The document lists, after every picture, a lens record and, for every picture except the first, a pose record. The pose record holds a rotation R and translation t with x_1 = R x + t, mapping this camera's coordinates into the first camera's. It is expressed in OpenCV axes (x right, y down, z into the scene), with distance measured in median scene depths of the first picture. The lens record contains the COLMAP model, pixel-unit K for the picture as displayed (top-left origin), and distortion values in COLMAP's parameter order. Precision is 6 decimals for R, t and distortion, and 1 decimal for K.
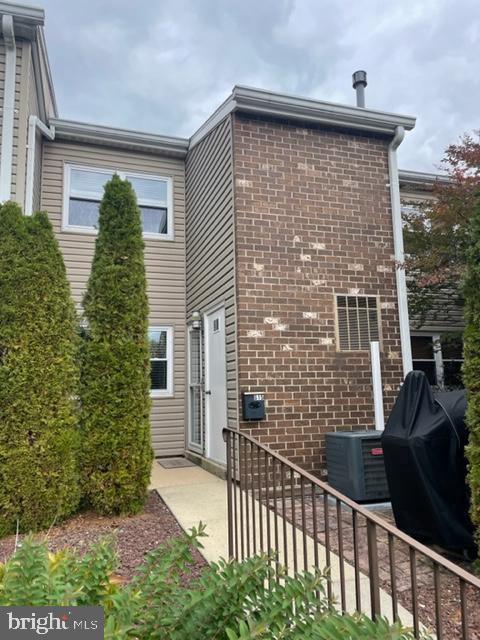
lens RADIAL K [[491.9, 0, 241.0], [0, 491.9, 316.2], [0, 0, 1]] dist [0.041495, -0.074804]
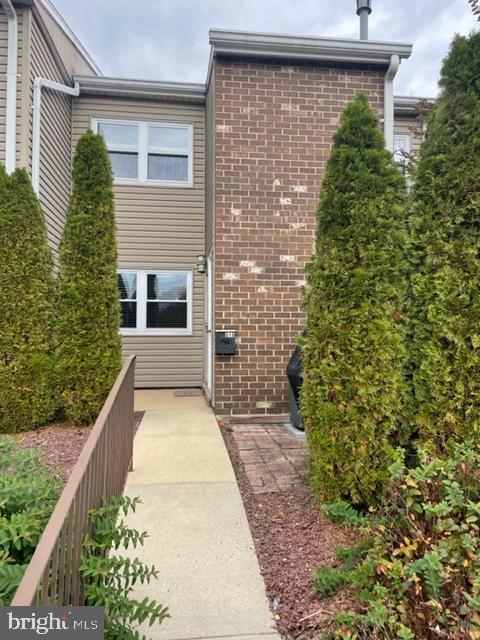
lens RADIAL K [[491.9, 0, 243.2], [0, 491.9, 326.3], [0, 0, 1]] dist [0.041495, -0.074804]
pose [[0.978228, 0.019814, -0.206586, 0.270274], [0.006912, 0.991769, 0.127852, 0.007376], [0.207419, -0.126496, 0.970039, -0.042771]]
